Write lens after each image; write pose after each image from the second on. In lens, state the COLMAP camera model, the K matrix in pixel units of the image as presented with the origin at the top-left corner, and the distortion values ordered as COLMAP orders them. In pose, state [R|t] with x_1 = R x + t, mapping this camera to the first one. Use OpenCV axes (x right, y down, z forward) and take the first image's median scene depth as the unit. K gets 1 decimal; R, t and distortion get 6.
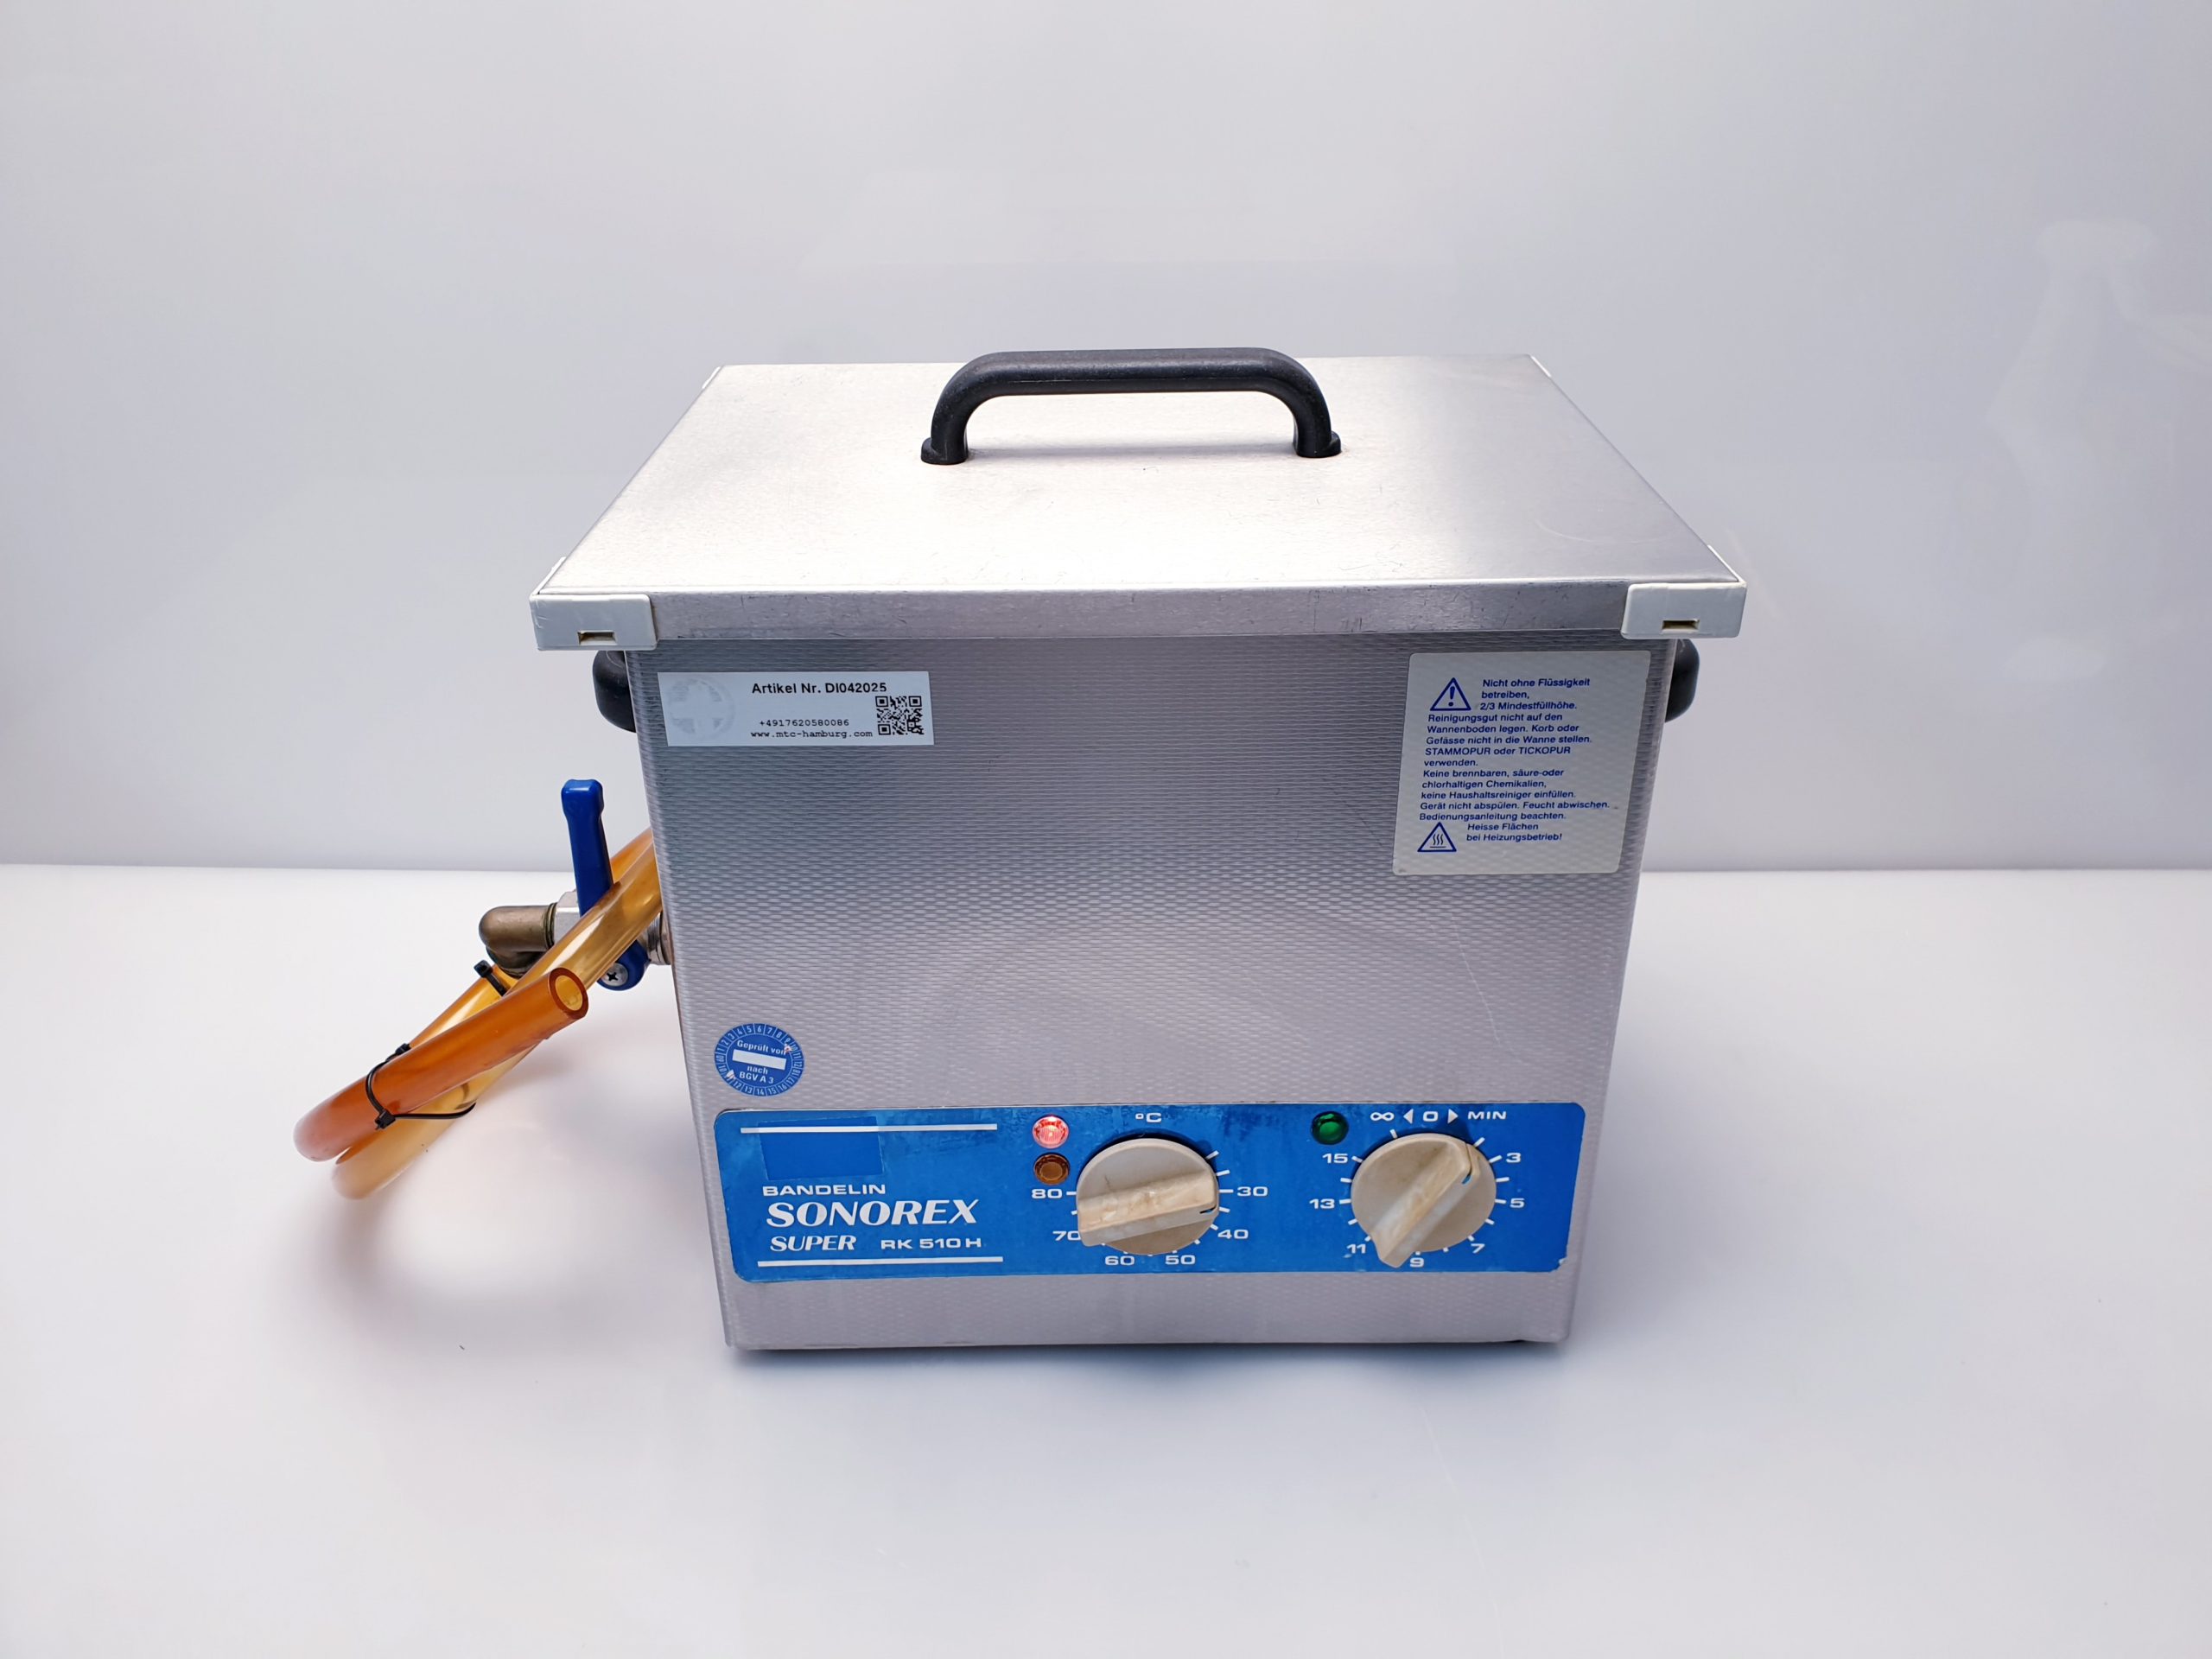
lens RADIAL K [[1710.9, 0, 1093.0], [0, 1710.9, 821.6], [0, 0, 1]] dist [-0.015302, -0.036730]
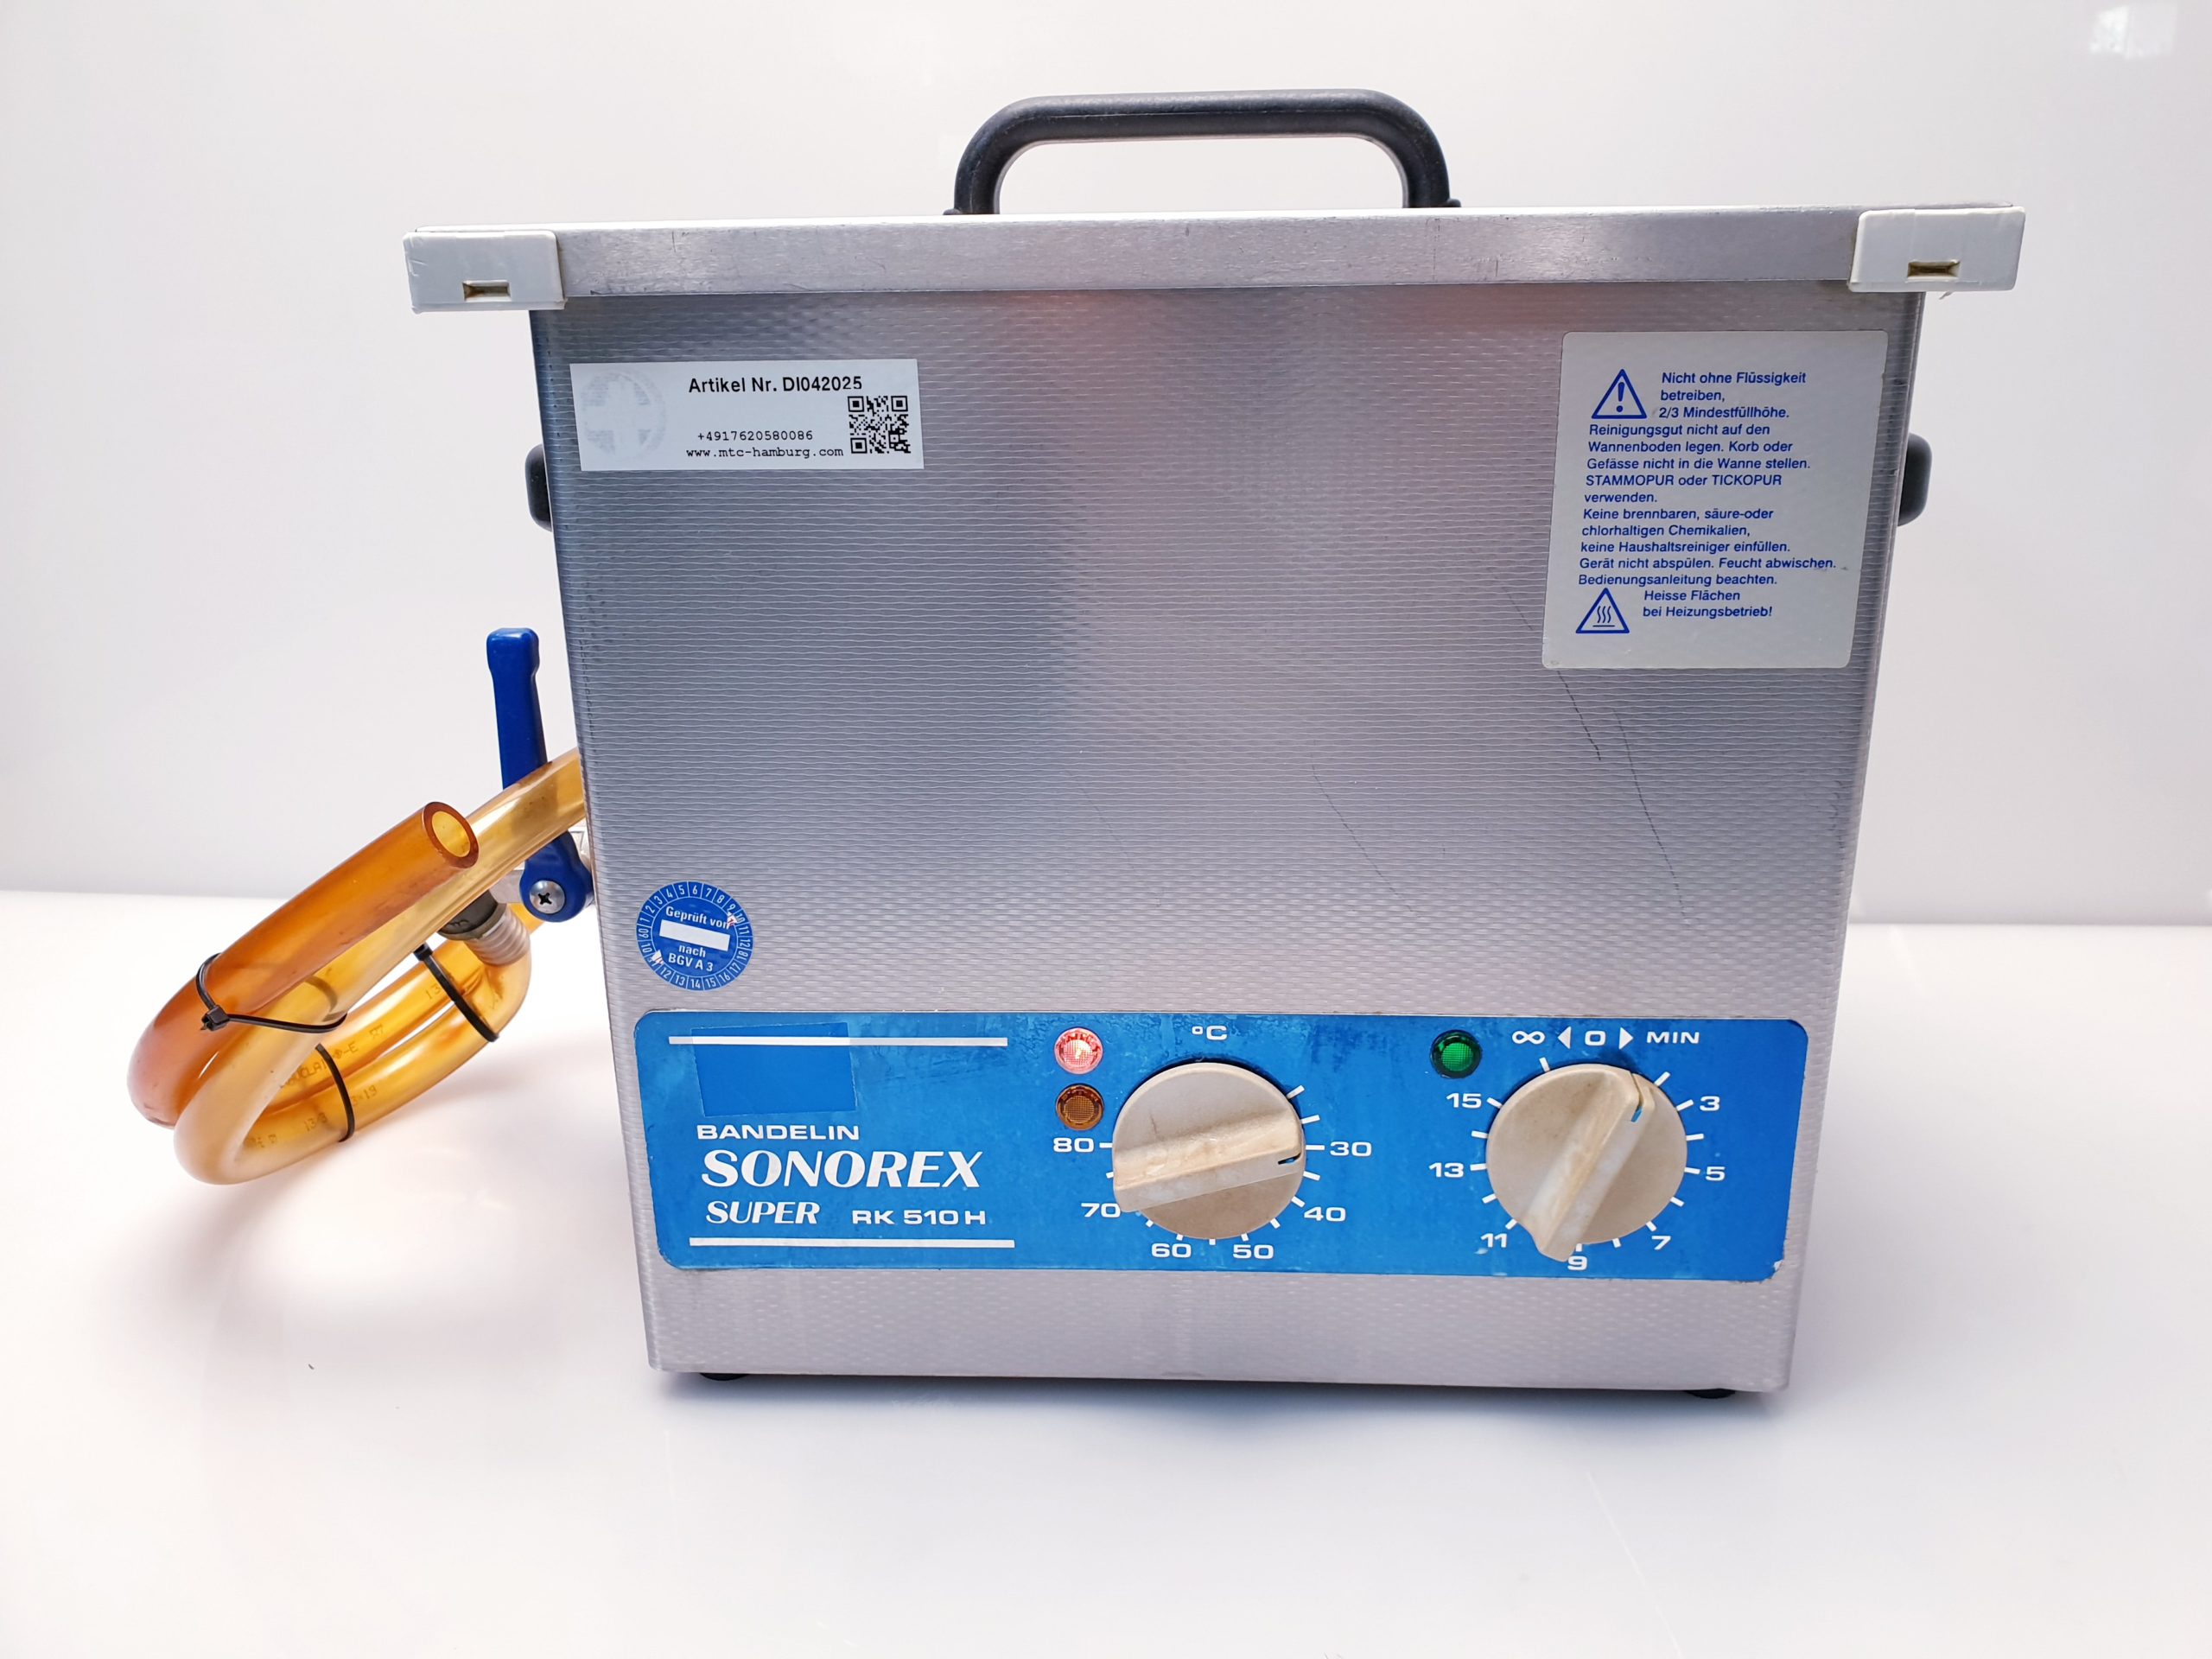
lens RADIAL K [[1710.9, 0, 1110.0], [0, 1710.9, 843.0], [0, 0, 1]] dist [-0.015302, -0.036730]
pose [[0.998435, 0.013328, -0.054305, 0.028356], [-0.021312, 0.988577, -0.149202, 0.204039], [0.051696, 0.150126, 0.987314, 0.253324]]
